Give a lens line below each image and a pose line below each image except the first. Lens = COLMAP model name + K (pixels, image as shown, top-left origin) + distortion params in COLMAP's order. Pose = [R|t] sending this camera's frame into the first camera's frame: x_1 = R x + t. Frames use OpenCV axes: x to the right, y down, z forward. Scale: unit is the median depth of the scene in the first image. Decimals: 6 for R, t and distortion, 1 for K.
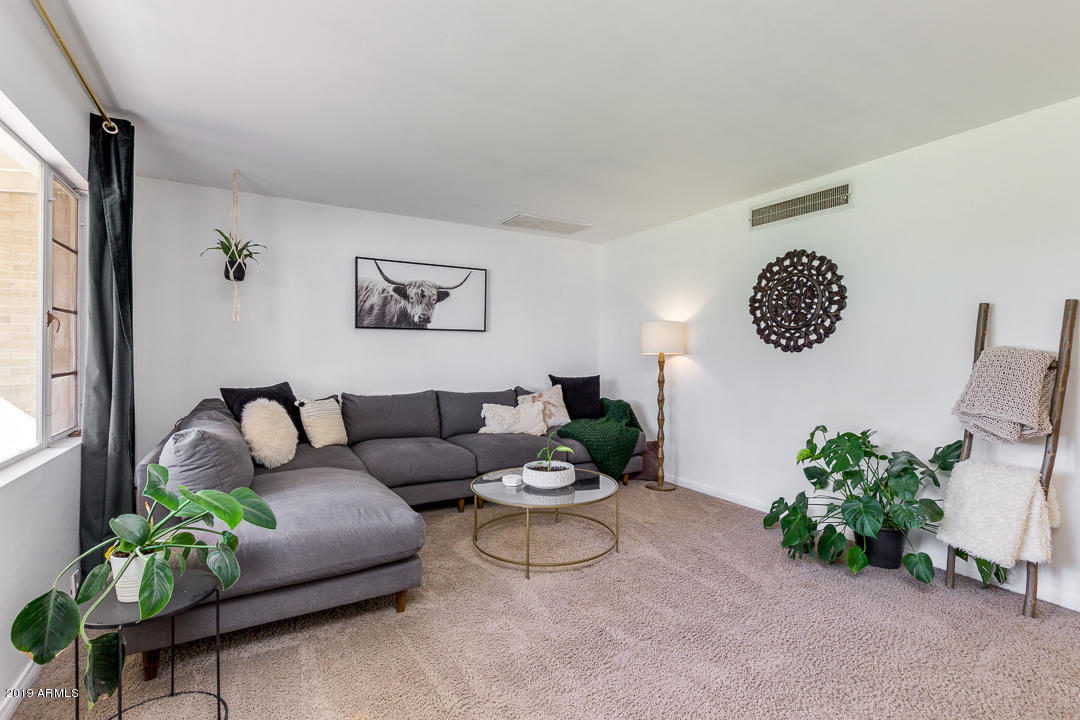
lens RADIAL K [[498.2, 0, 537.3], [0, 498.2, 357.9], [0, 0, 1]] dist [0.008439, 0.000130]
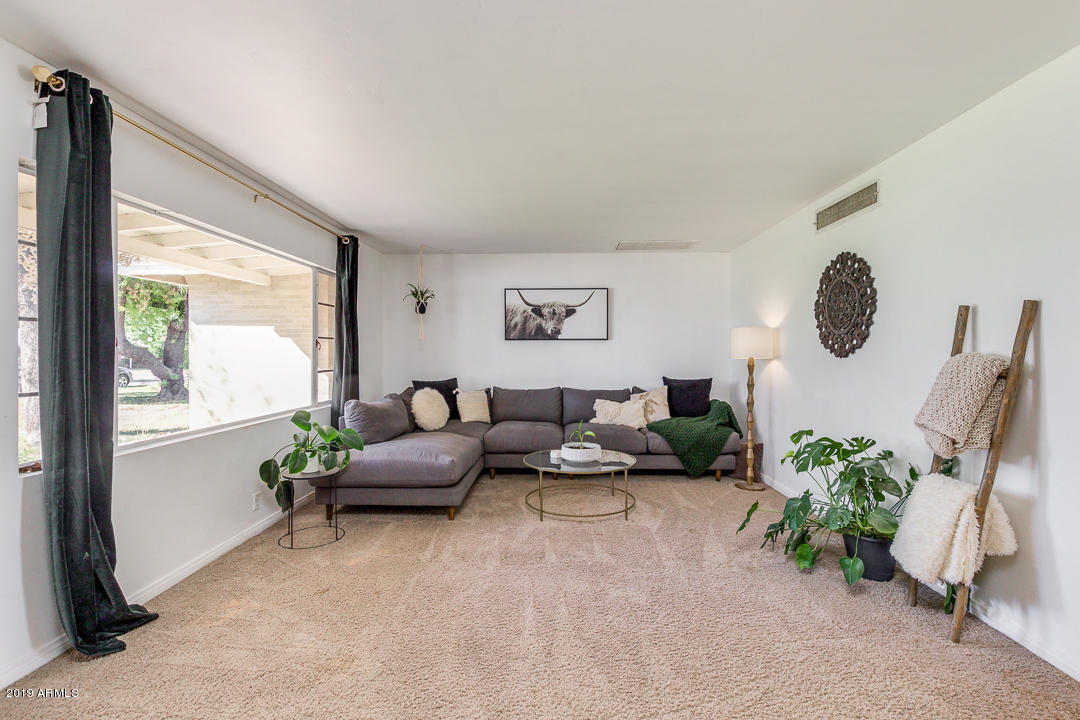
lens RADIAL K [[498.2, 0, 538.5], [0, 498.2, 353.4], [0, 0, 1]] dist [0.008439, 0.000130]
pose [[0.845383, -0.006670, -0.534119, 0.491755], [0.000892, 0.999938, -0.011075, -0.008337], [0.534160, 0.008886, 0.845336, -0.129269]]
